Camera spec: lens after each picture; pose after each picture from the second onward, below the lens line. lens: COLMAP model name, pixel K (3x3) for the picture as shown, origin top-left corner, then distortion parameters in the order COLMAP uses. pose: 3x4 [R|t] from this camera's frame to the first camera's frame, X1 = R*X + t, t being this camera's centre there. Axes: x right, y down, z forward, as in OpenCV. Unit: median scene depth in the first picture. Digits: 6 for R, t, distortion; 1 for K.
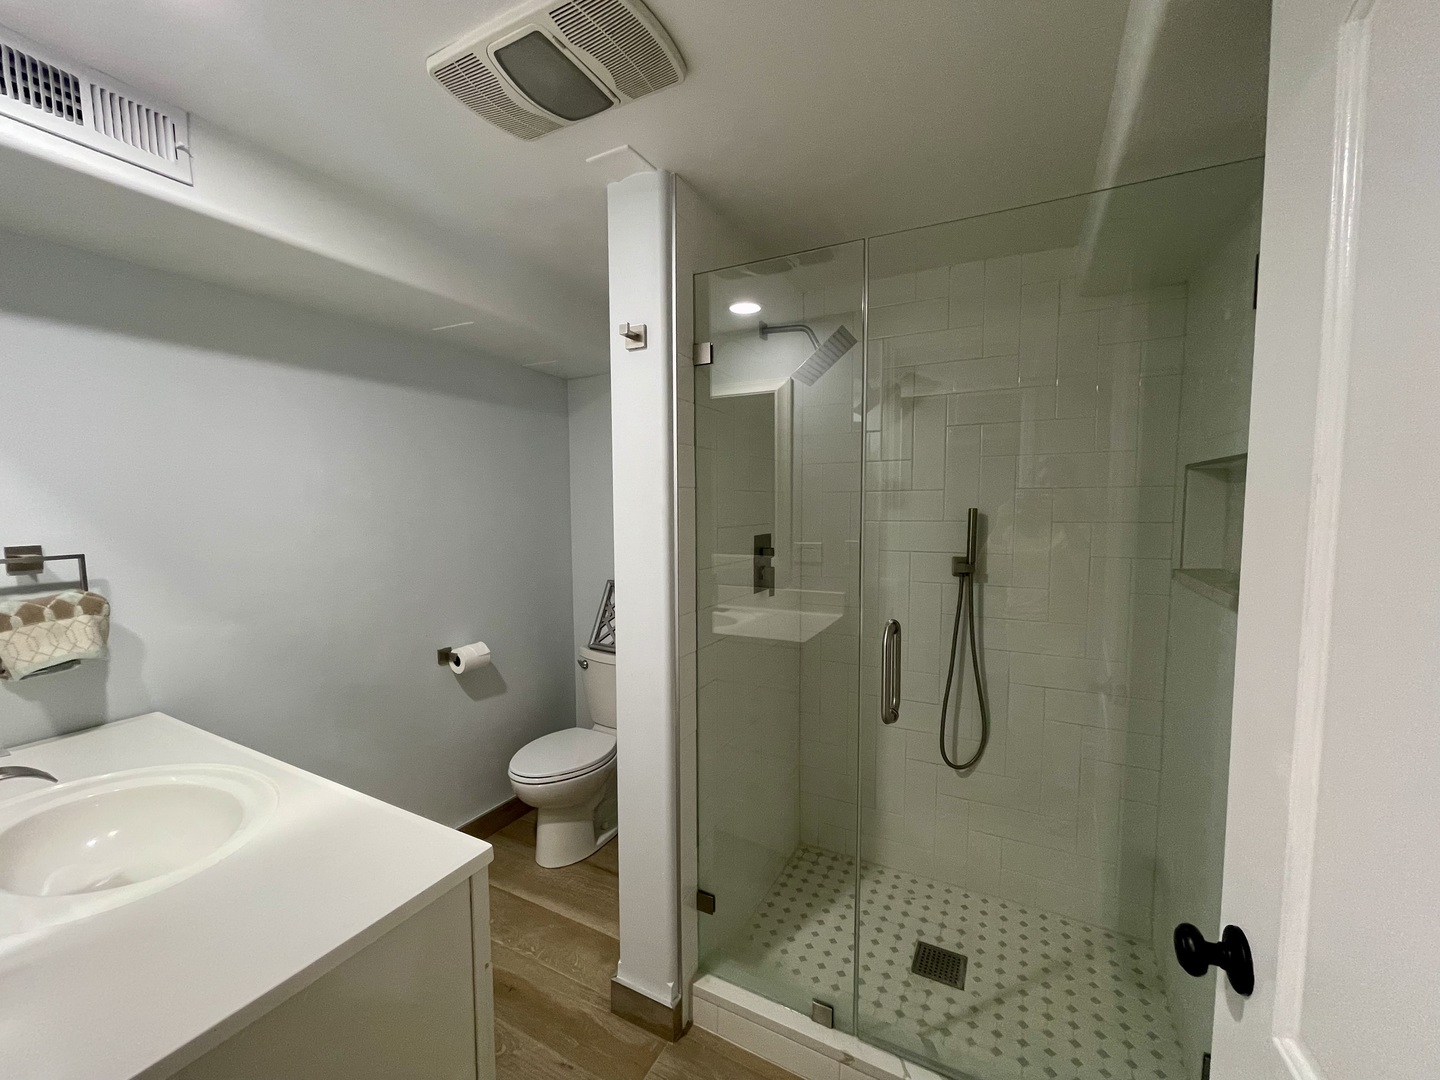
lens RADIAL K [[583.3, 0, 715.0], [0, 583.3, 546.0], [0, 0, 1]] dist [-0.008552, 0.004139]
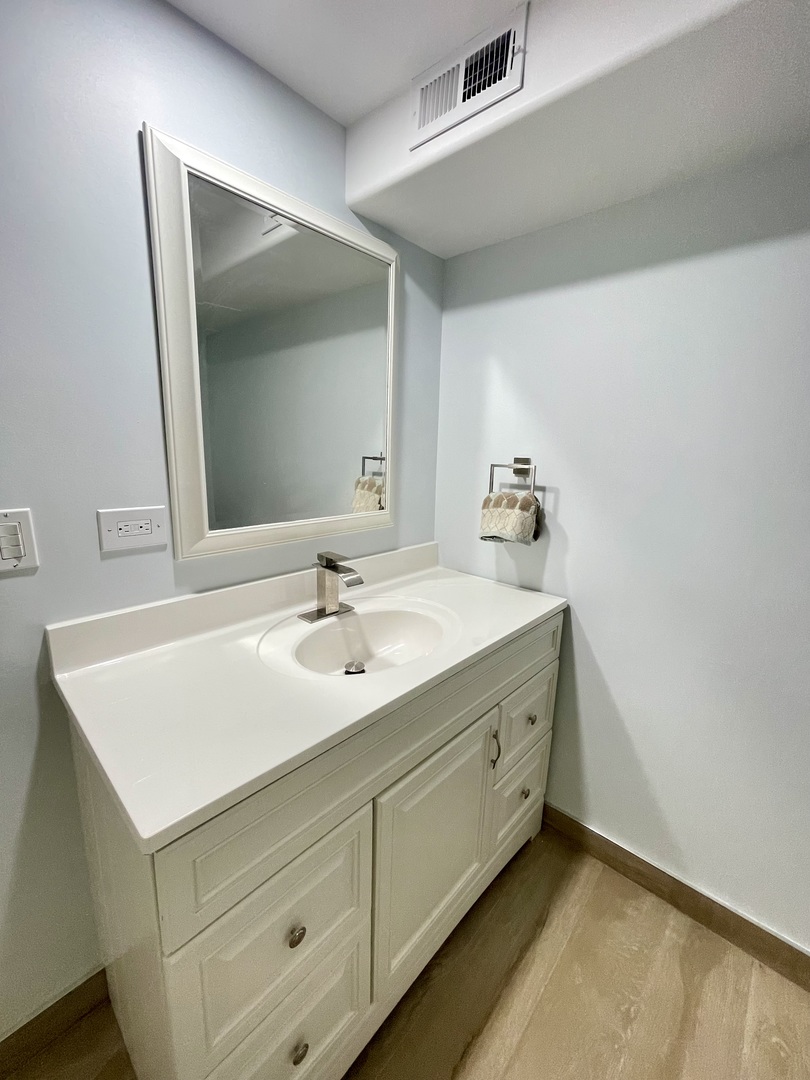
lens RADIAL K [[437.5, 0, 404.6], [0, 437.5, 534.8], [0, 0, 1]] dist [-0.008552, 0.004139]
pose [[-0.250802, 0.186169, -0.949968, -0.003384], [-0.095081, 0.971851, 0.215560, -0.014352], [0.963358, 0.144386, -0.226041, 0.666715]]
